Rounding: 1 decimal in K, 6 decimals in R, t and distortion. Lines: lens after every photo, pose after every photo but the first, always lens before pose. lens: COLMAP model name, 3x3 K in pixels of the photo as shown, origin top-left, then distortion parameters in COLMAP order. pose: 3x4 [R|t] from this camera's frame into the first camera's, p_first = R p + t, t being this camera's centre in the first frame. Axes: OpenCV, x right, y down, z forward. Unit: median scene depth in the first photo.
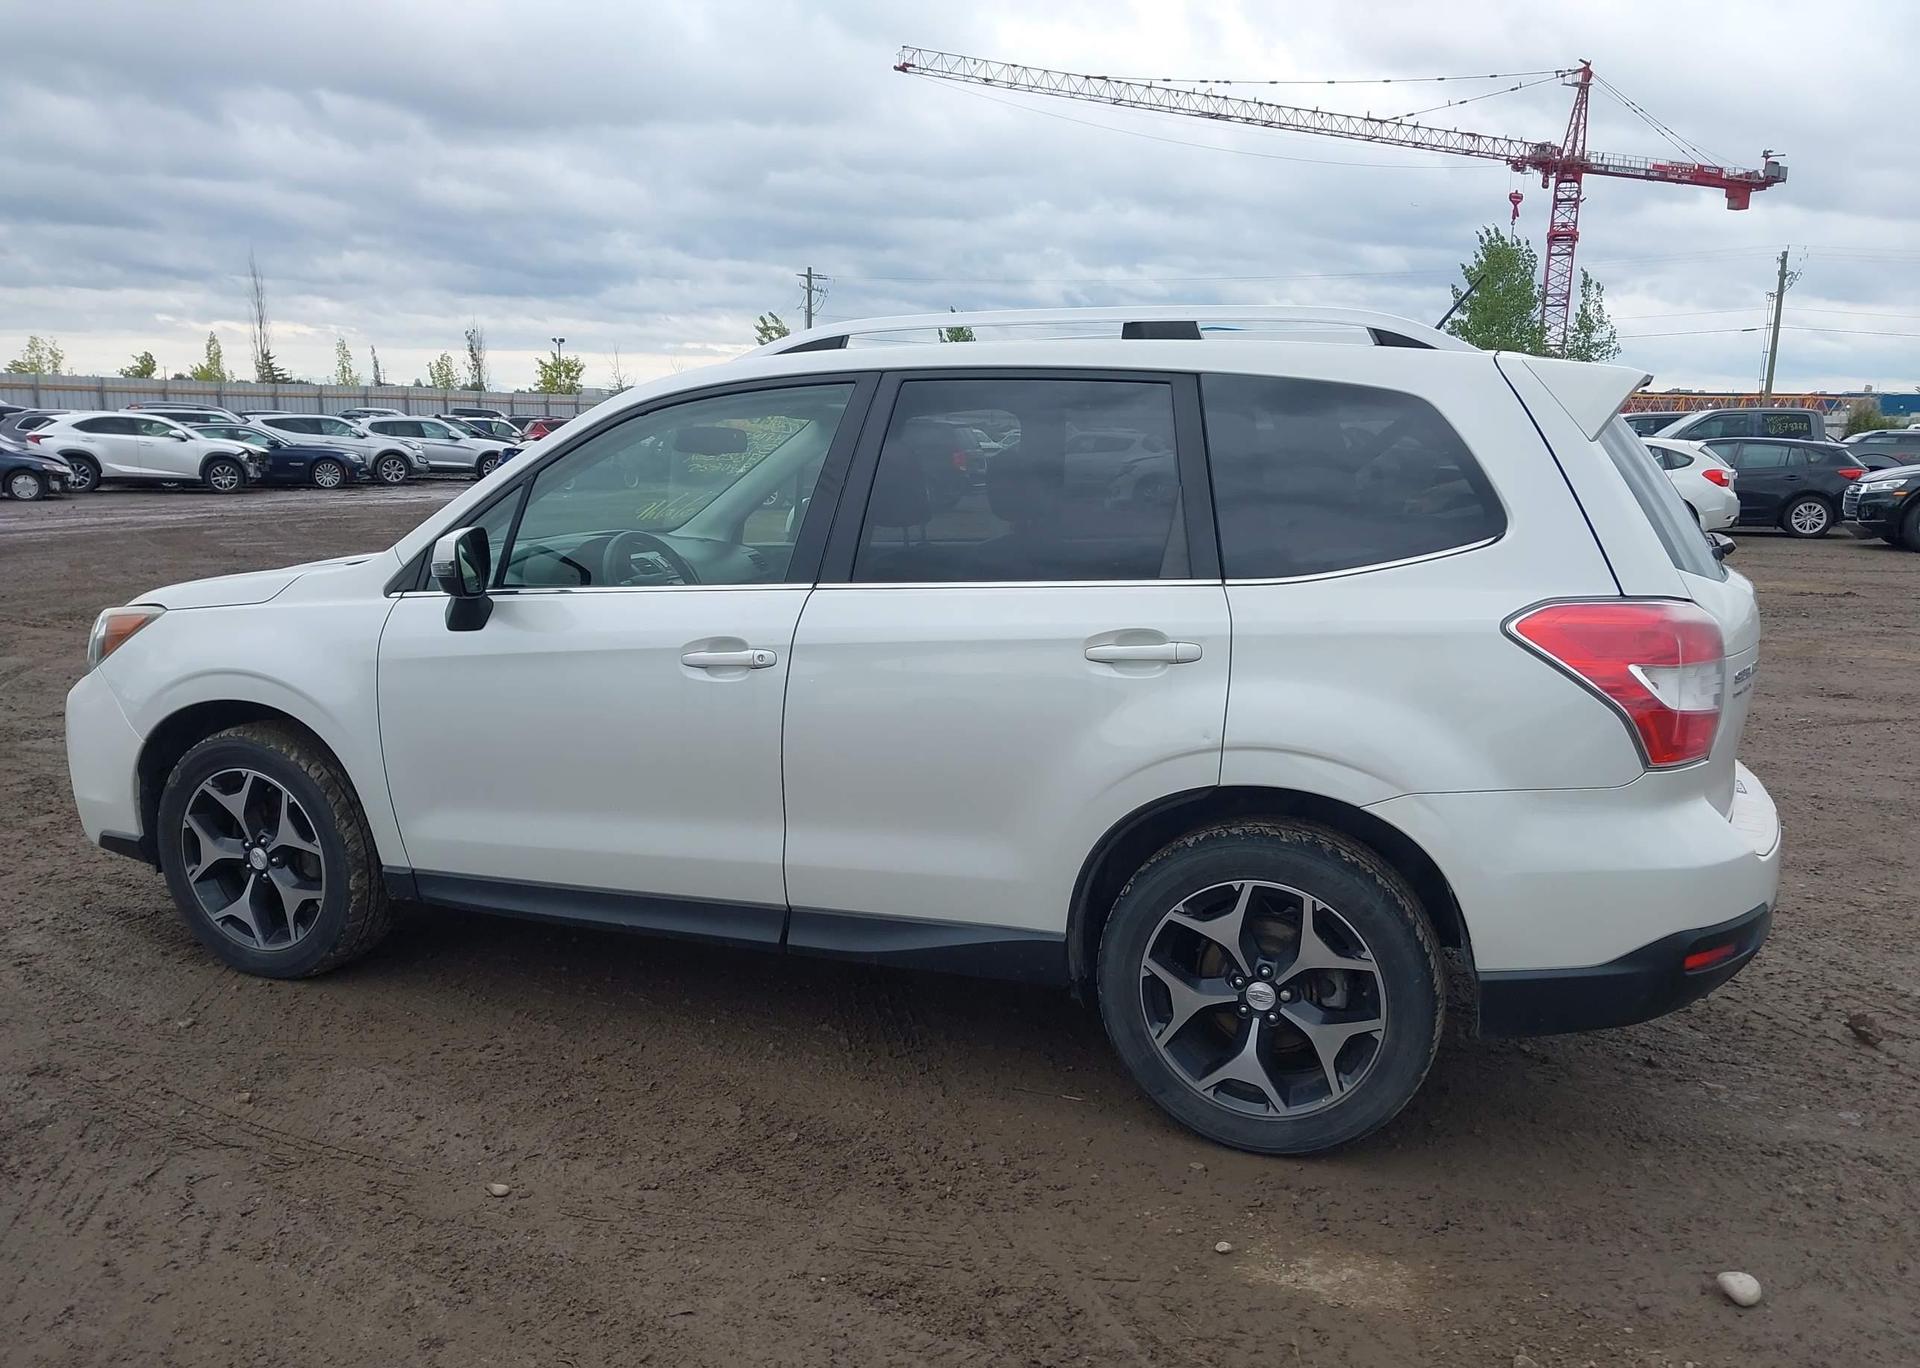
lens RADIAL K [[1522.0, 0, 960.0], [0, 1522.0, 684.0], [0, 0, 1]] dist [0.029571, -0.000450]
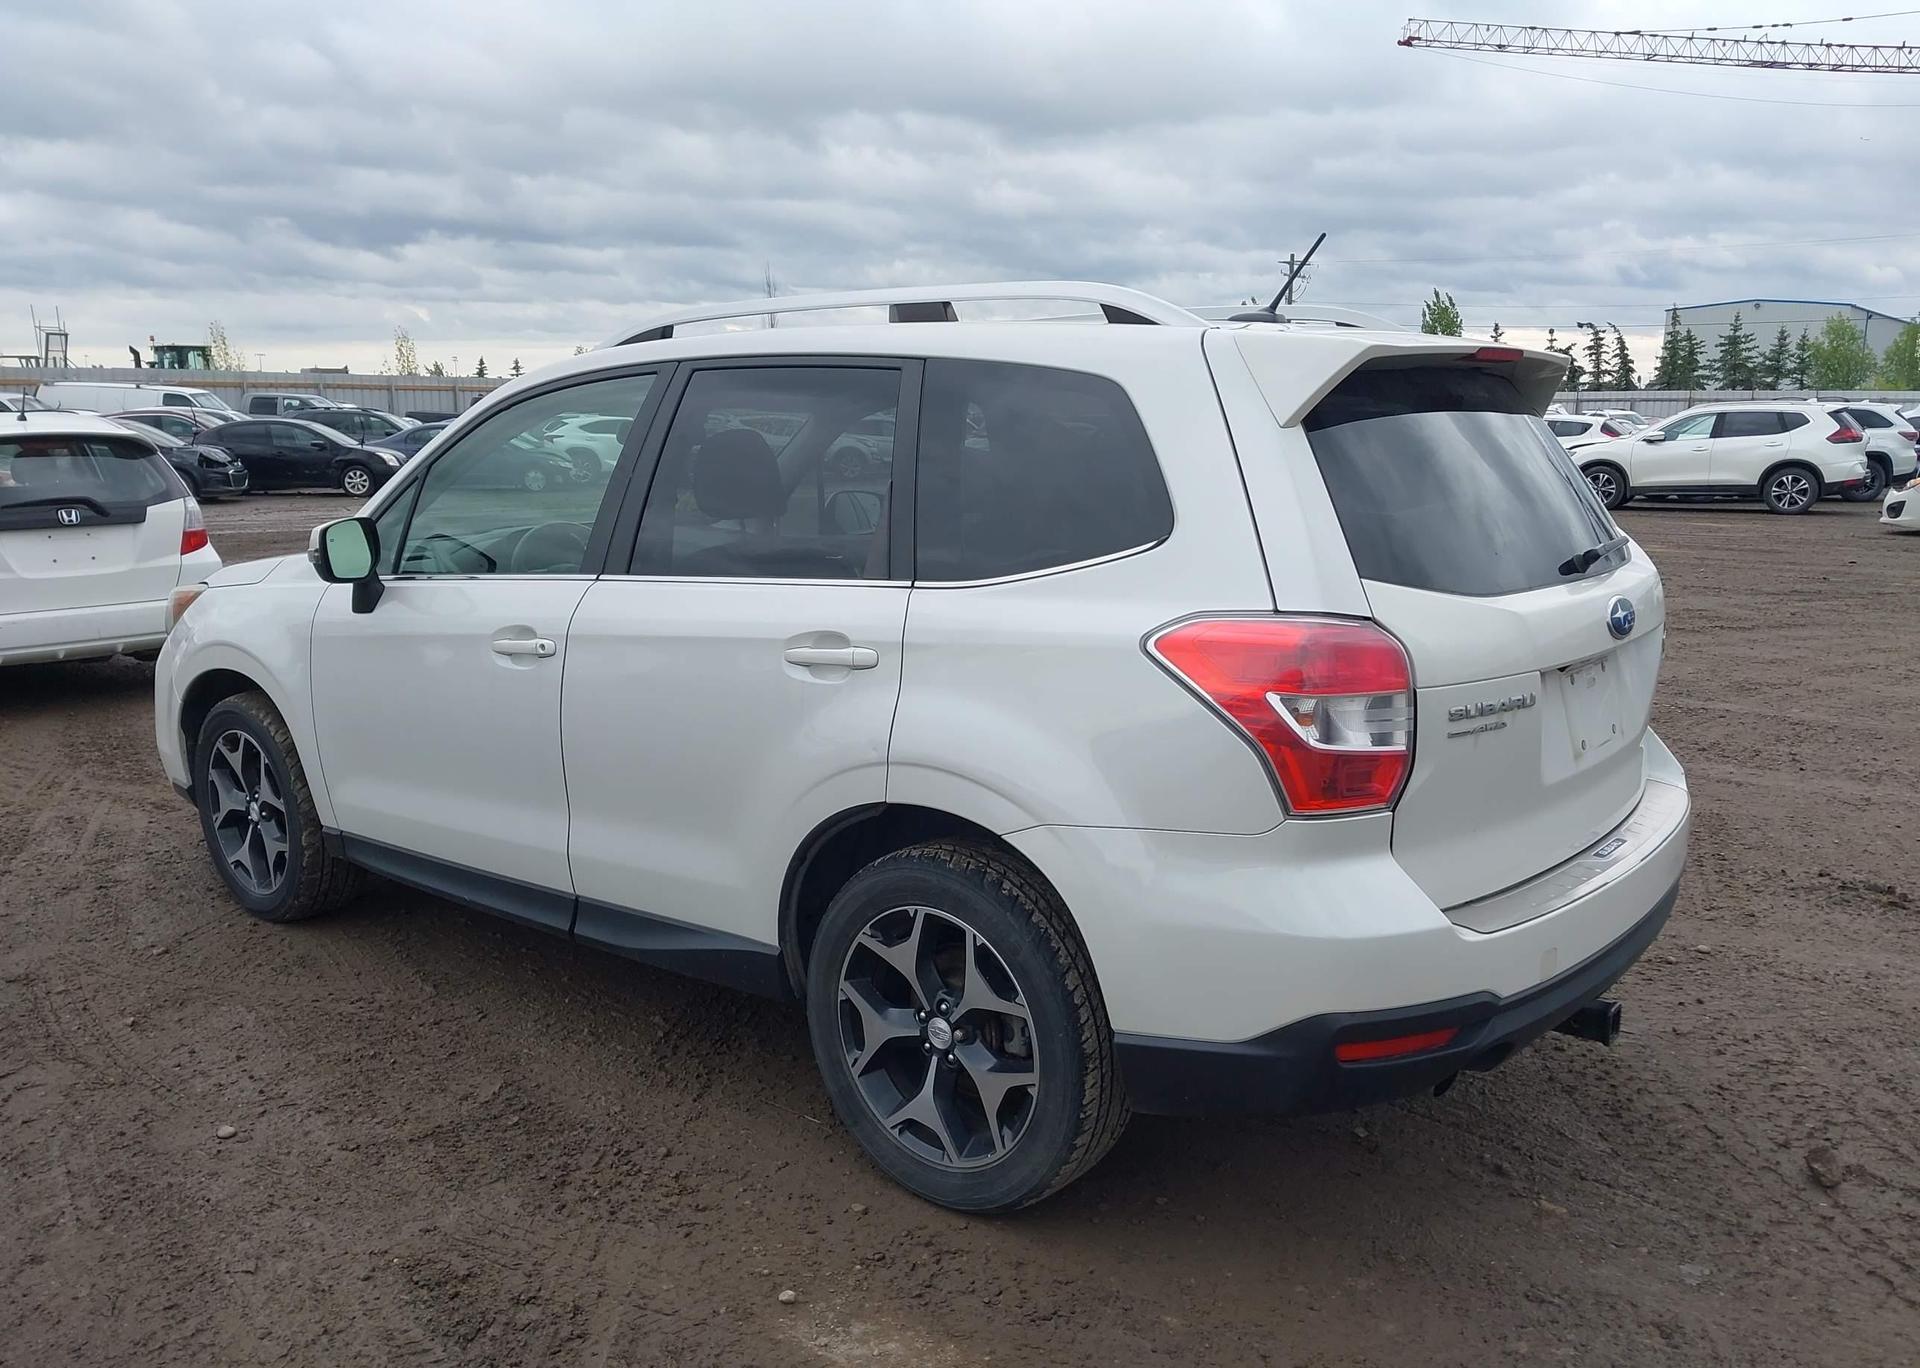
lens RADIAL K [[1509.2, 0, 960.0], [0, 1509.2, 684.0], [0, 0, 1]] dist [0.043887, -0.013192]
pose [[0.949589, 0.043630, -0.310445, 0.393184], [-0.041889, 0.999047, 0.012278, -0.014767], [0.310685, 0.001345, 0.950512, 0.109056]]
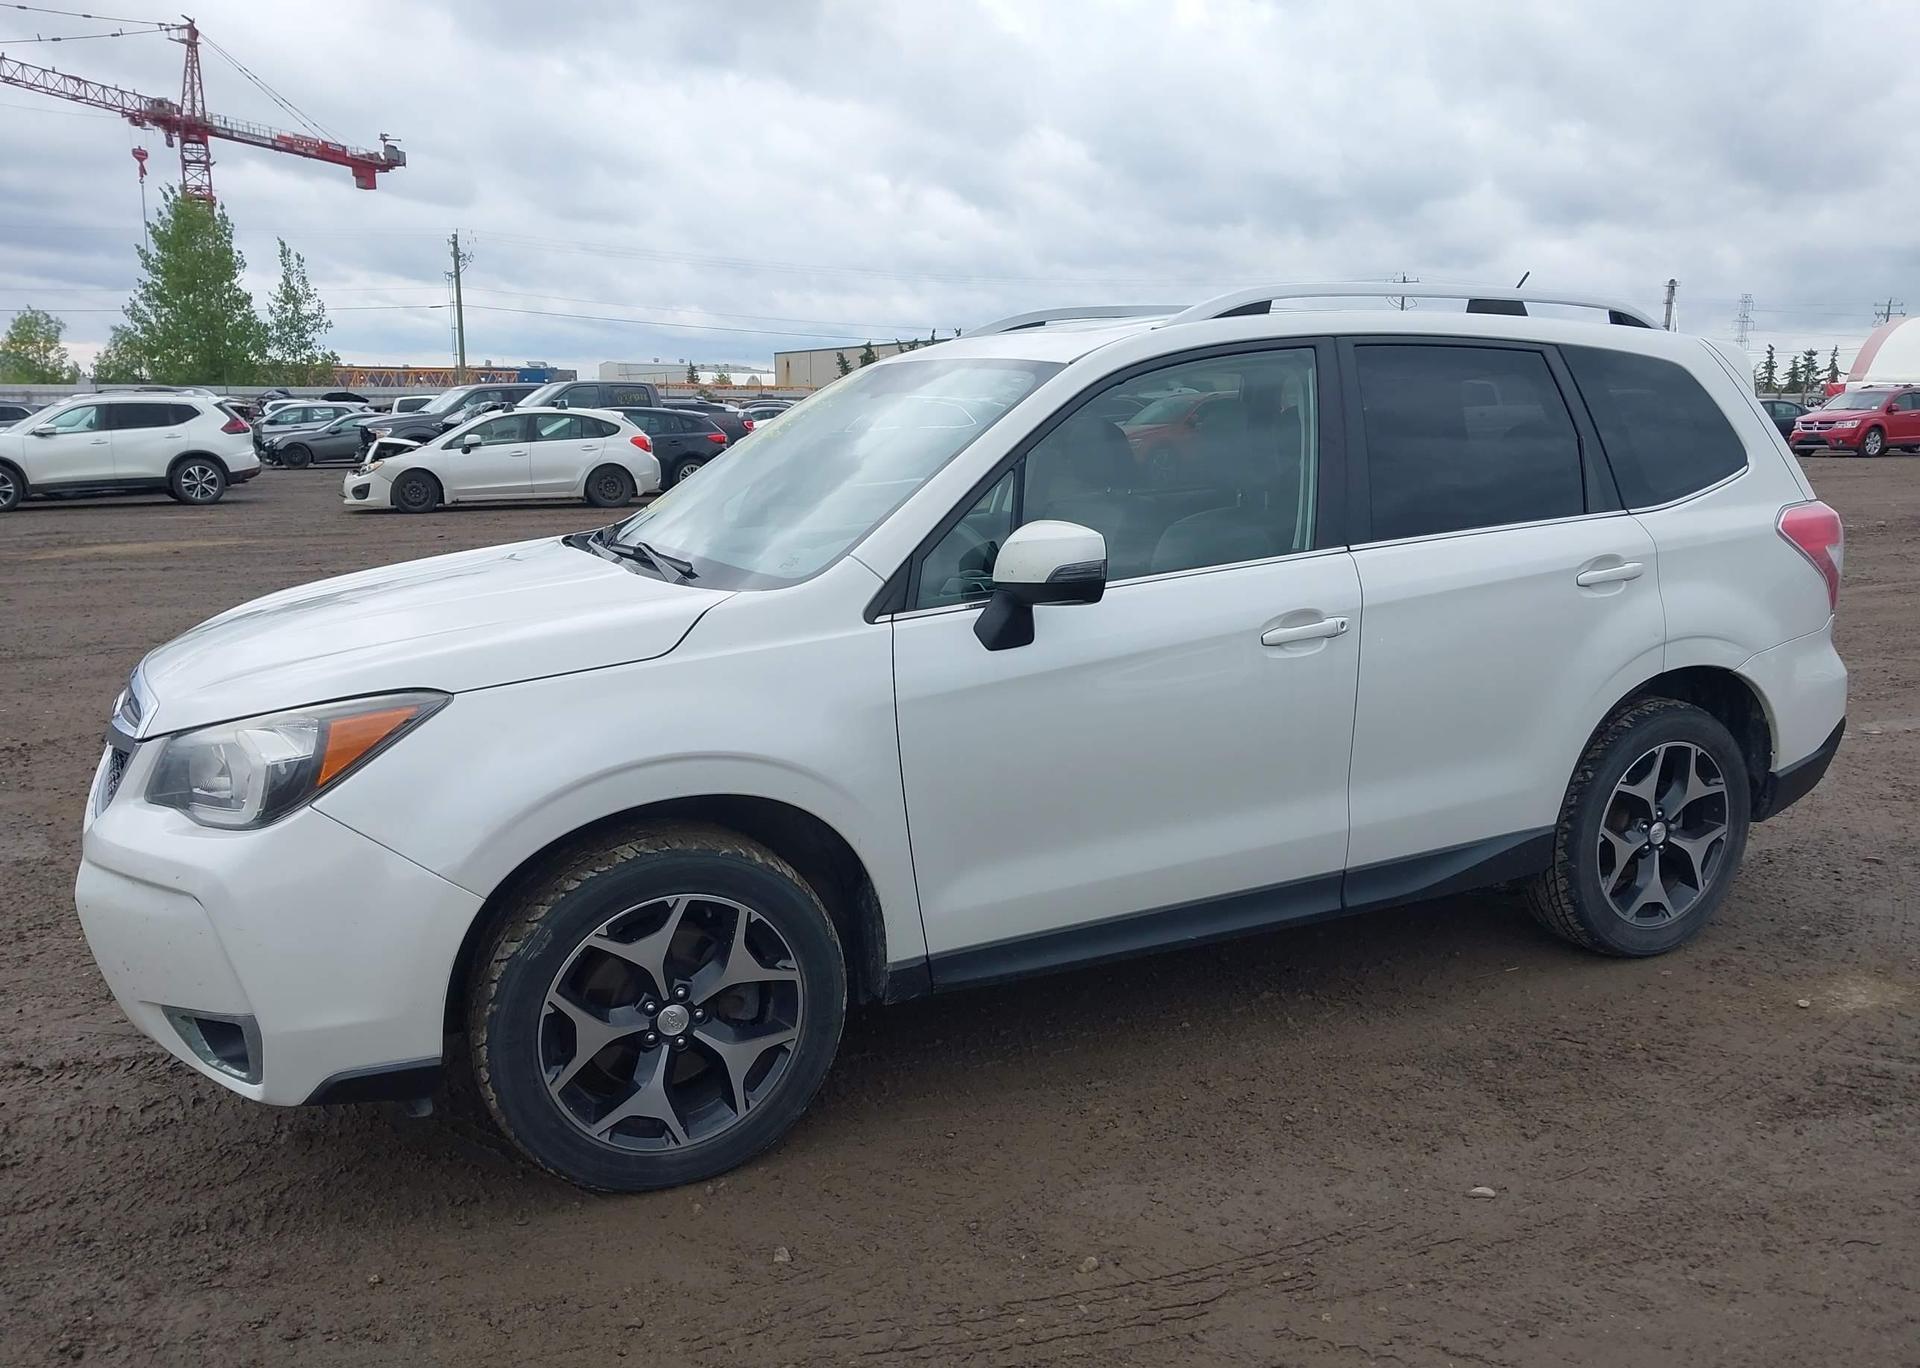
lens RADIAL K [[1550.4, 0, 960.0], [0, 1550.4, 684.0], [0, 0, 1]] dist [0.036640, -0.072444]
pose [[0.668904, -0.145997, 0.728870, -0.916987], [0.136170, 0.987997, 0.072934, -0.076612], [-0.730770, 0.050464, 0.680756, 0.432799]]
